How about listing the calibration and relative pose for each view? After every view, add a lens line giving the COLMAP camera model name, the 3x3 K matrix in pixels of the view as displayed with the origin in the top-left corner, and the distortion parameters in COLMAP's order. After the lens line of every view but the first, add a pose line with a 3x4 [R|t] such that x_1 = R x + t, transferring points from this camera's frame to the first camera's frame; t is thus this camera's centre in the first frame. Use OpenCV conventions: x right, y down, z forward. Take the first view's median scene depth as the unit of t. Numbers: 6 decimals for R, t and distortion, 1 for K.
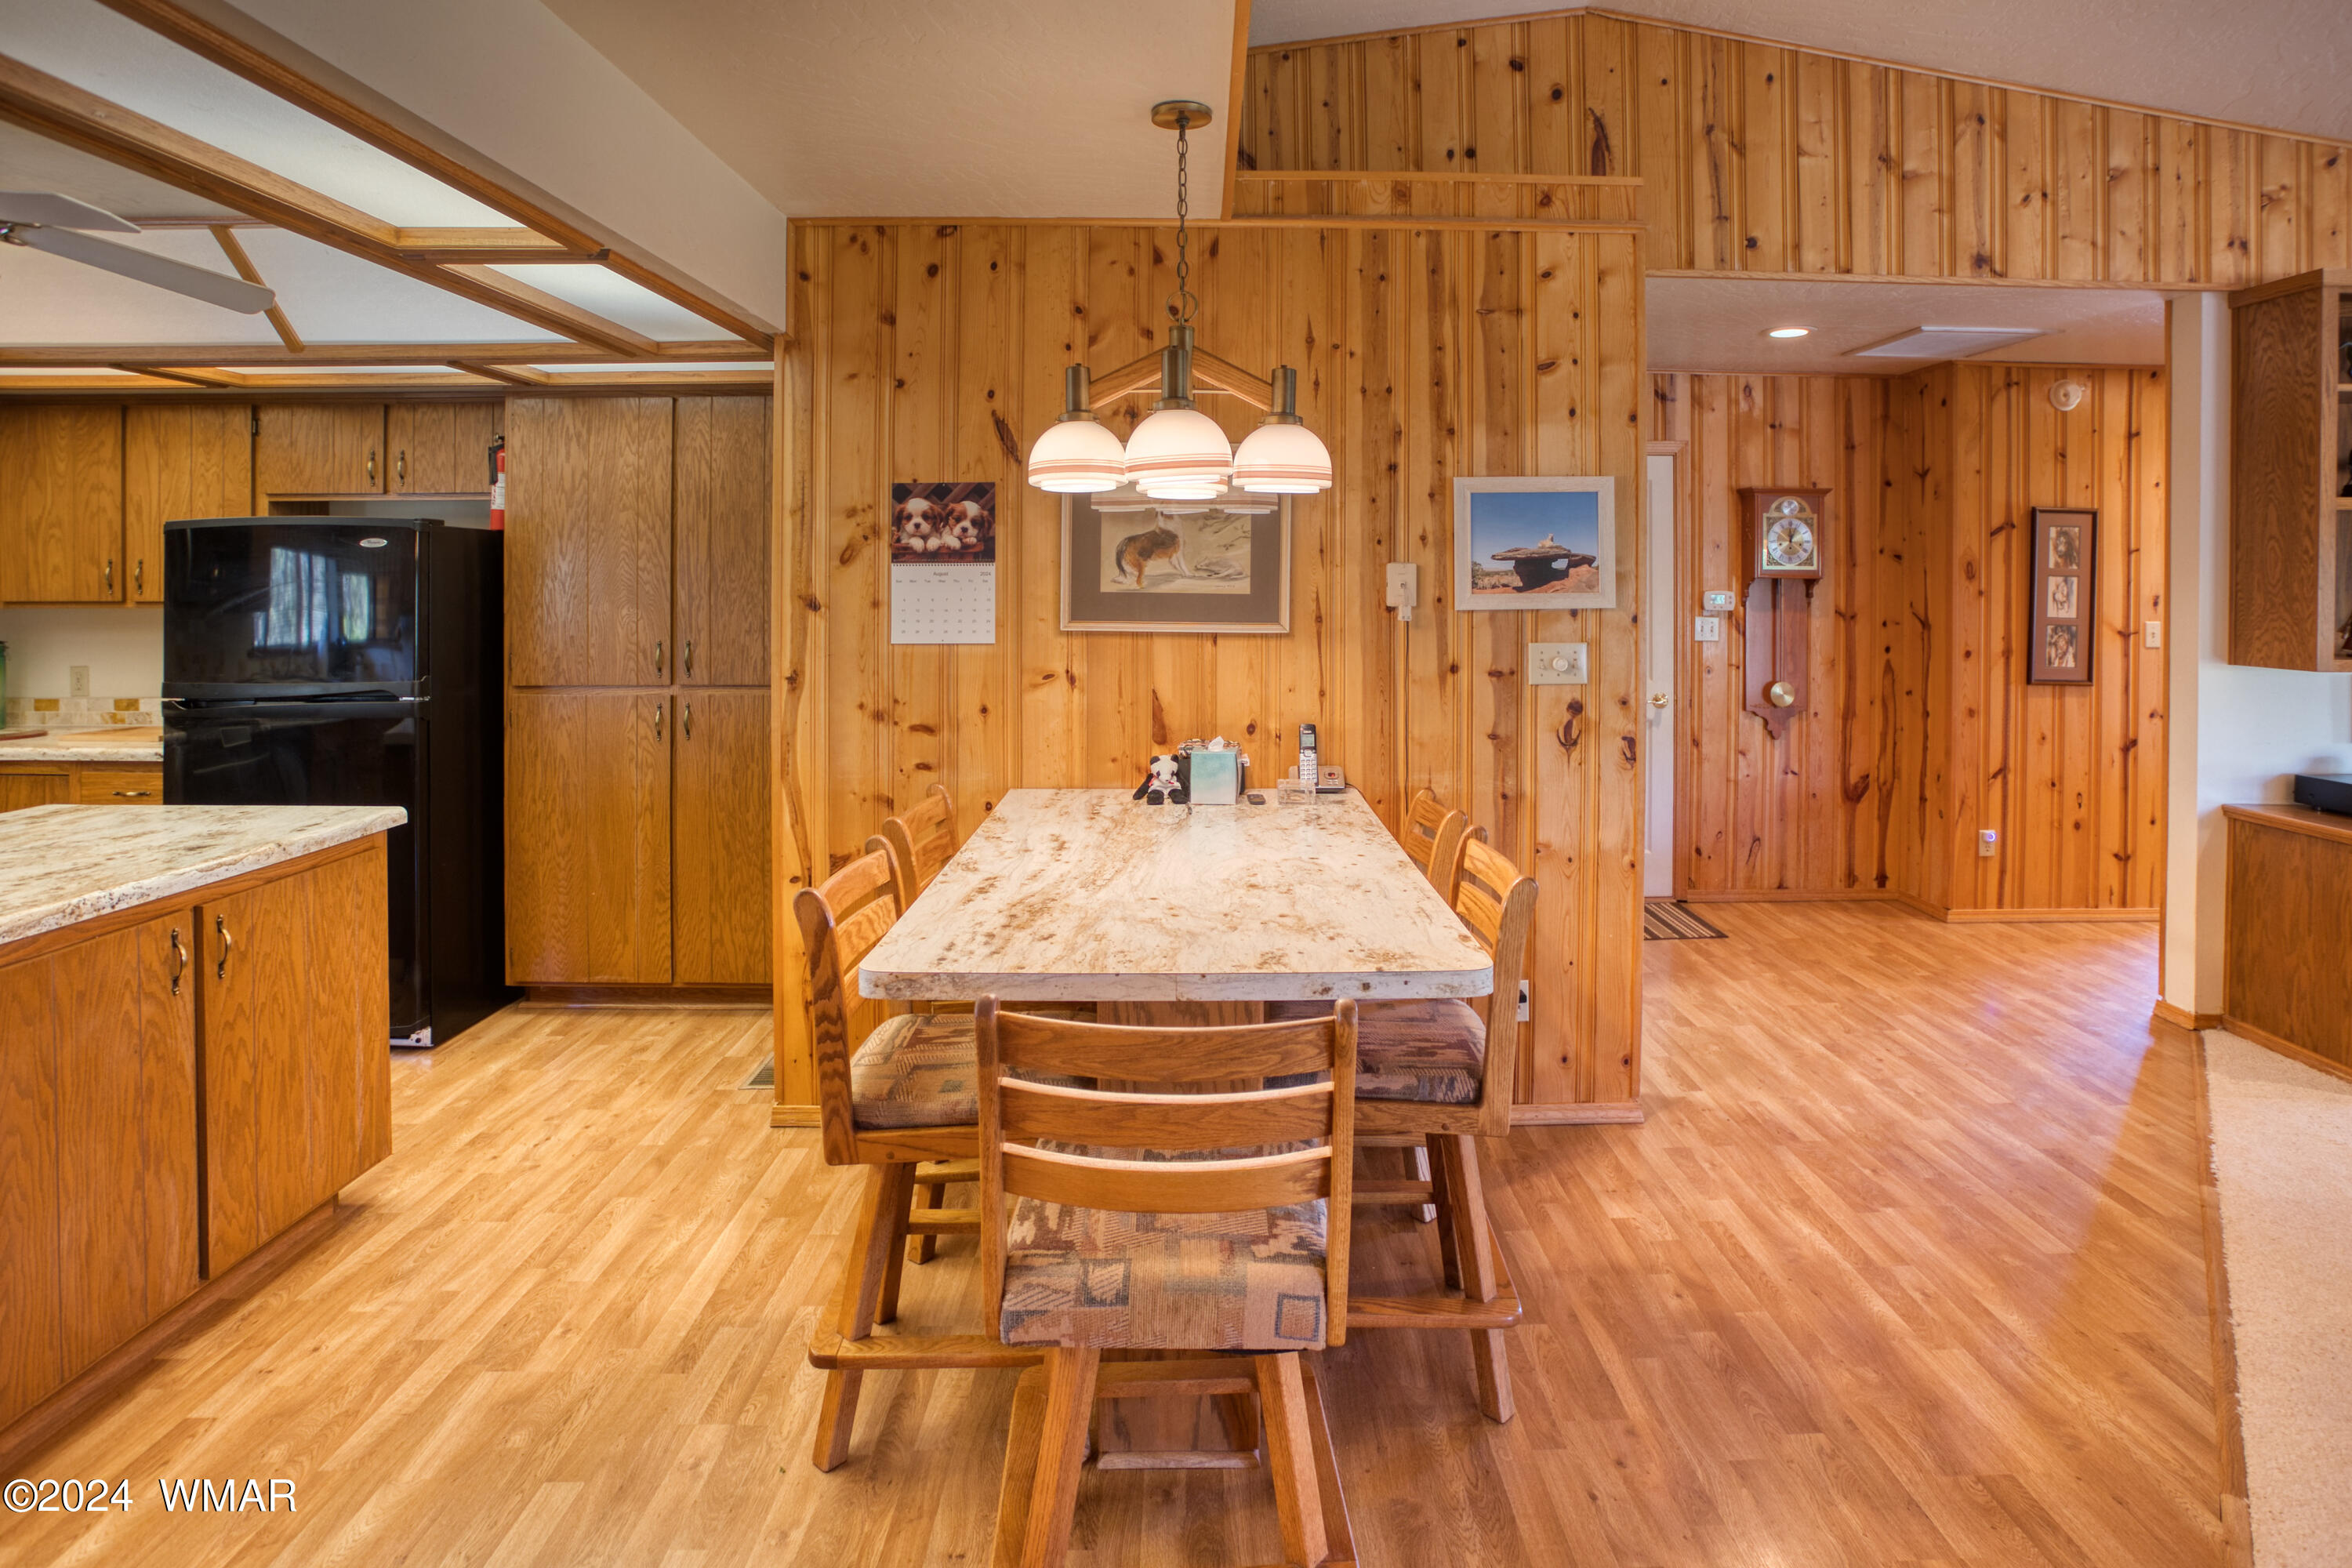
lens RADIAL K [[1150.8, 0, 1094.3], [0, 1150.8, 576.5], [0, 0, 1]] dist [-0.071536, 0.023168]
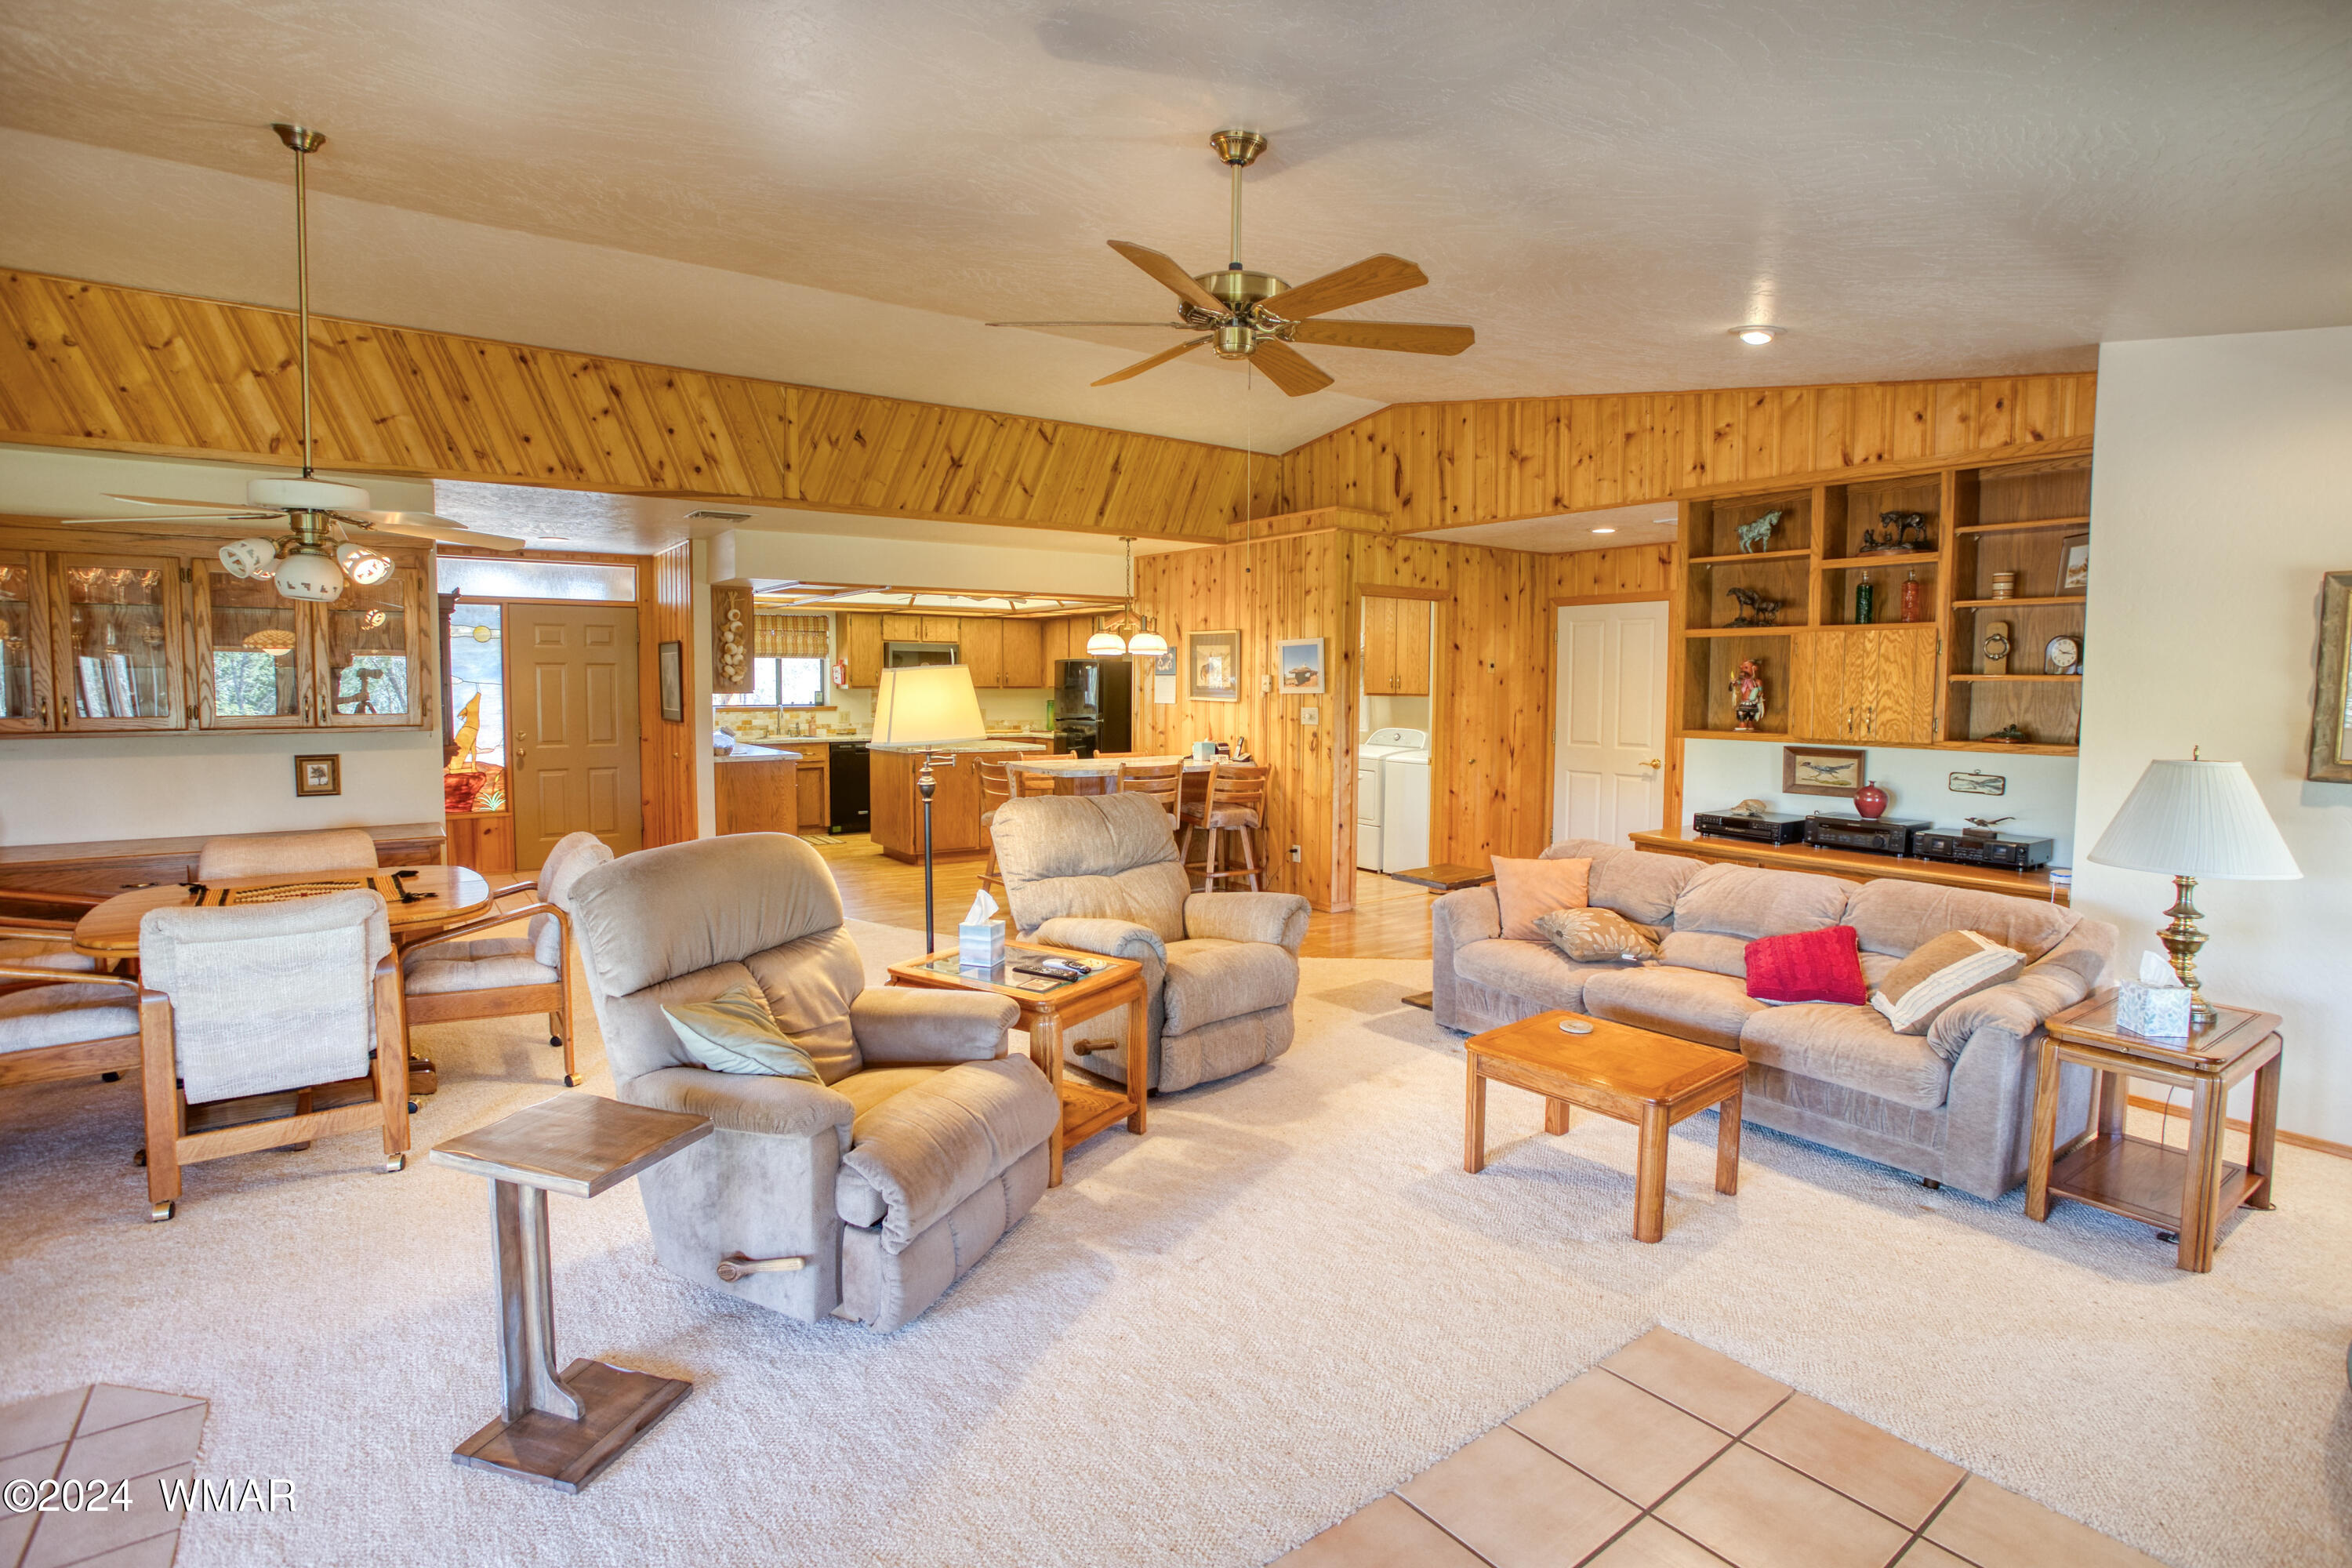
lens RADIAL K [[1150.8, 0, 1167.3], [0, 1150.8, 765.6], [0, 0, 1]] dist [-0.071536, 0.023168]
pose [[0.561358, 0.064944, -0.825021, 1.380924], [-0.008872, 0.997331, 0.072472, 0.004723], [0.827526, -0.033363, 0.560435, -0.373752]]
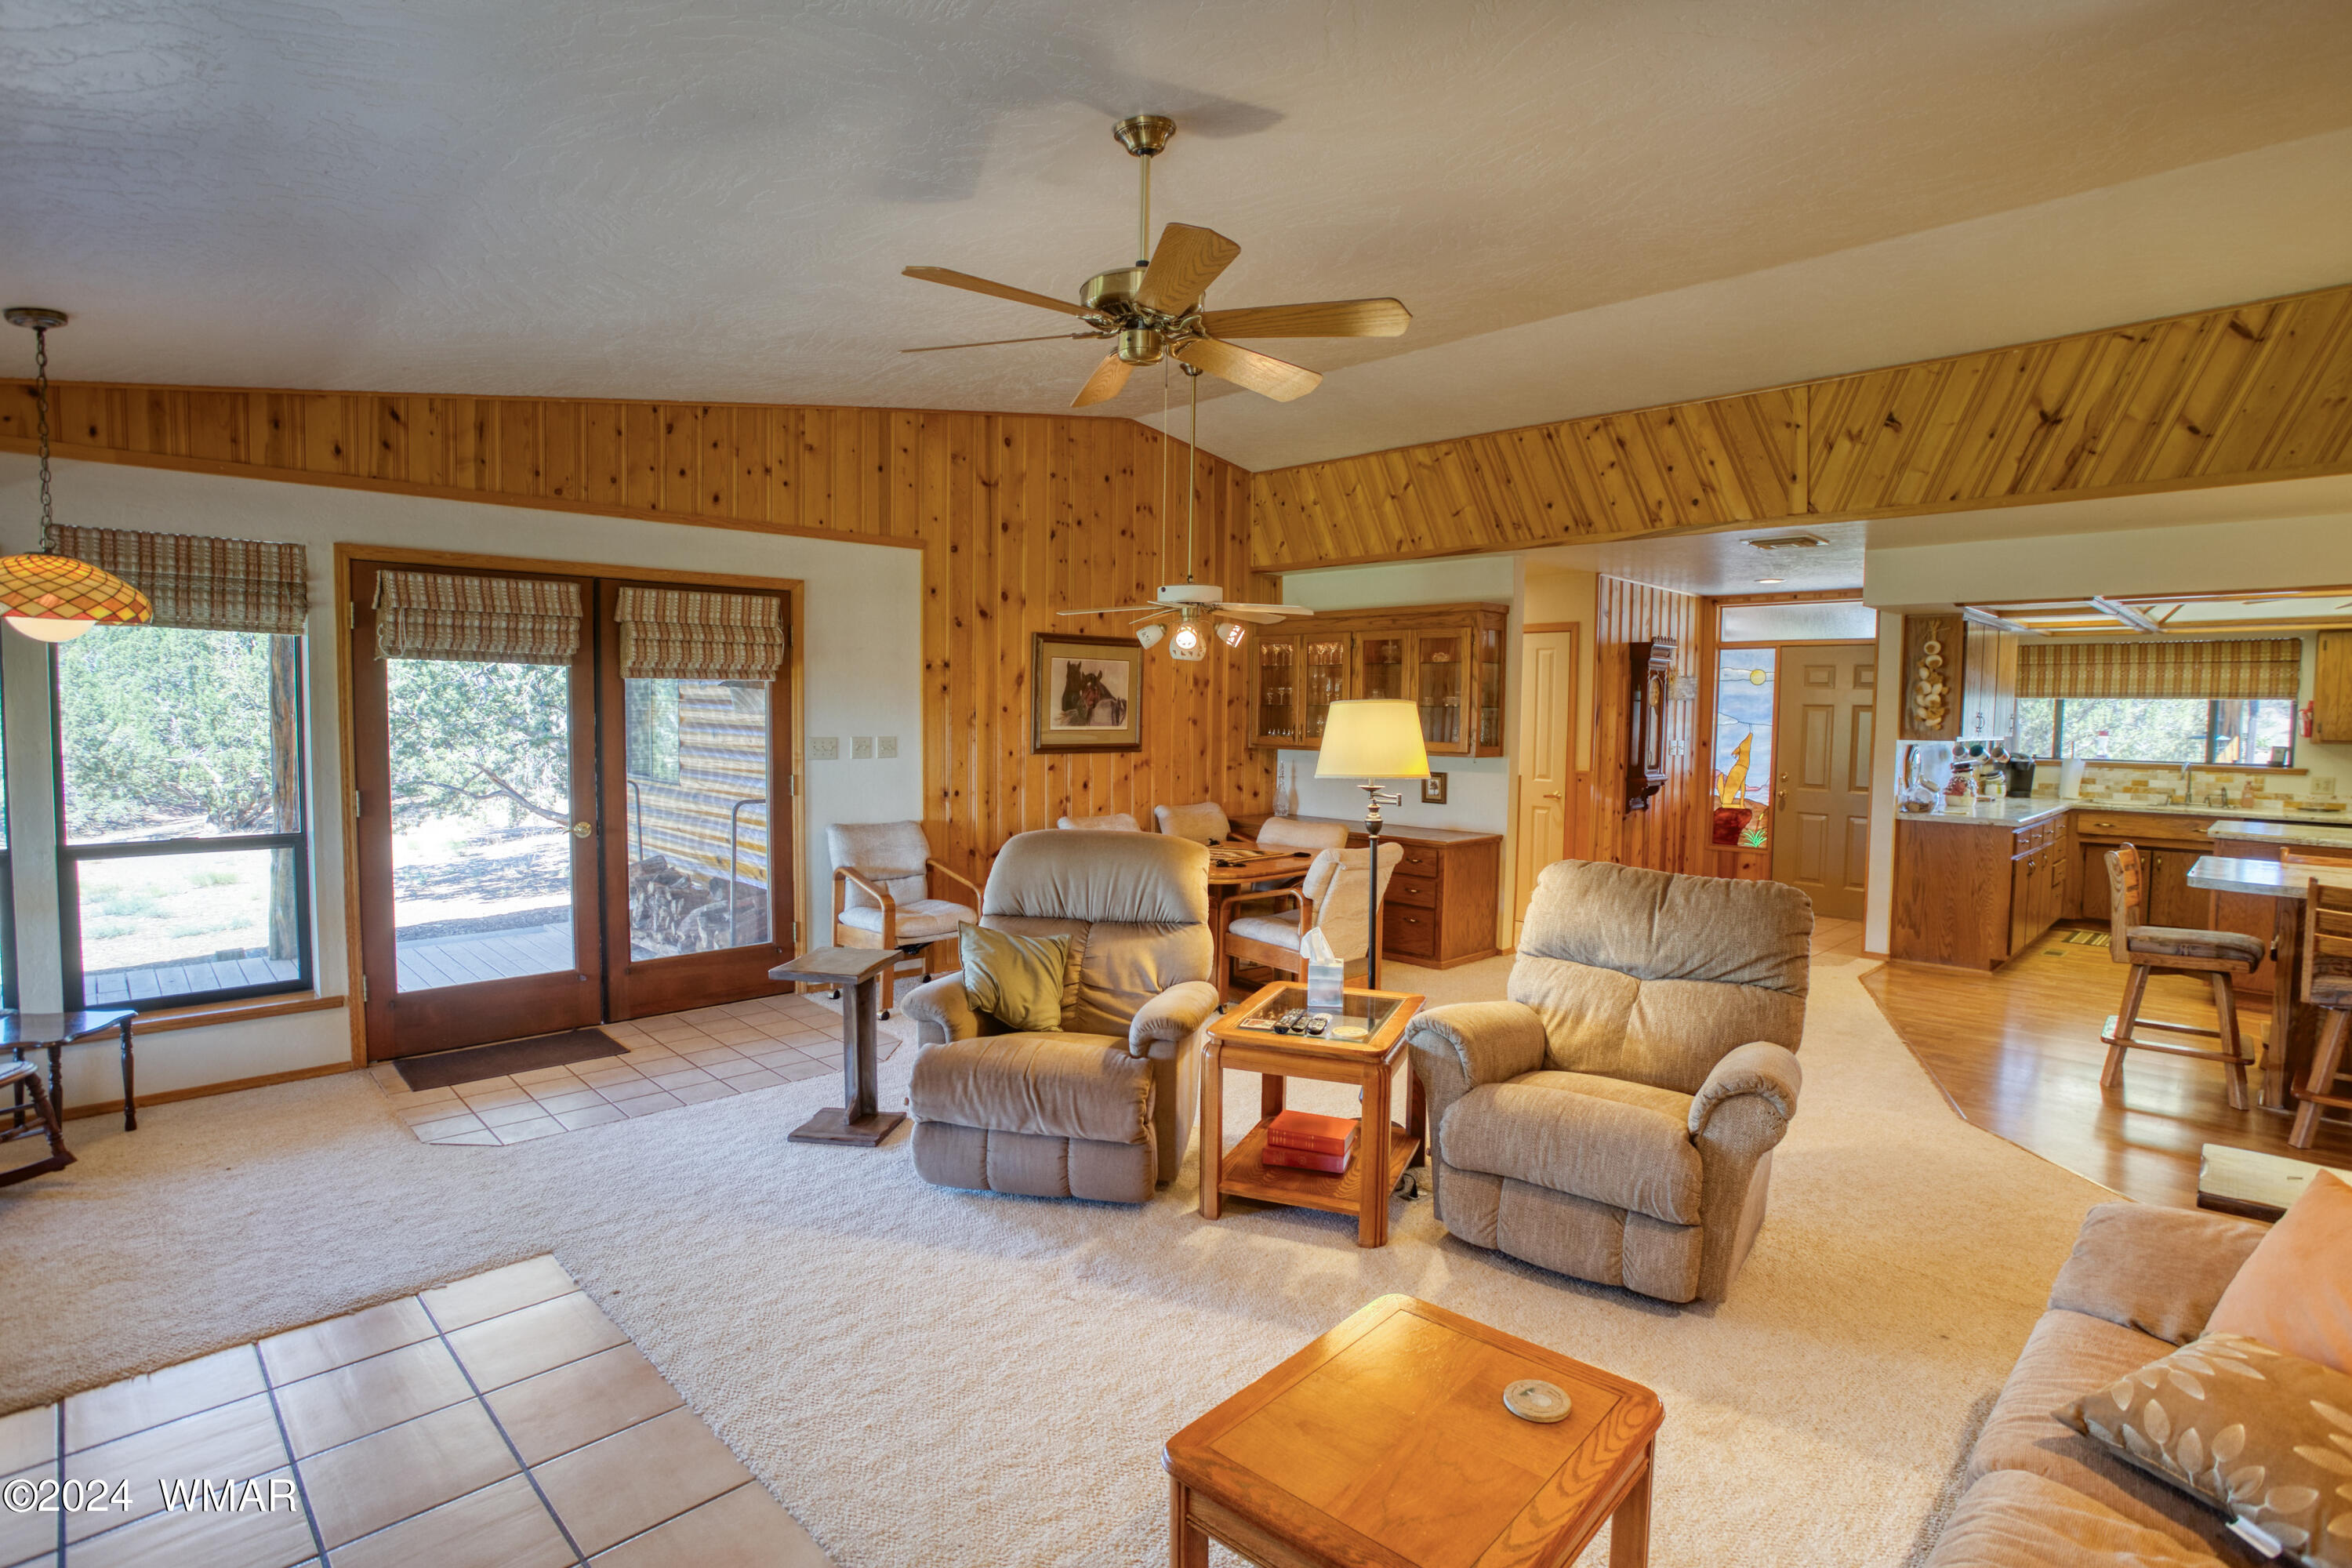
lens RADIAL K [[1150.8, 0, 1191.6], [0, 1150.8, 775.9], [0, 0, 1]] dist [-0.071536, 0.023168]
pose [[-0.730452, 0.029476, -0.682328, 1.261446], [-0.015326, 0.998109, 0.059524, 0.001578], [0.682792, 0.053937, -0.728619, 0.415747]]
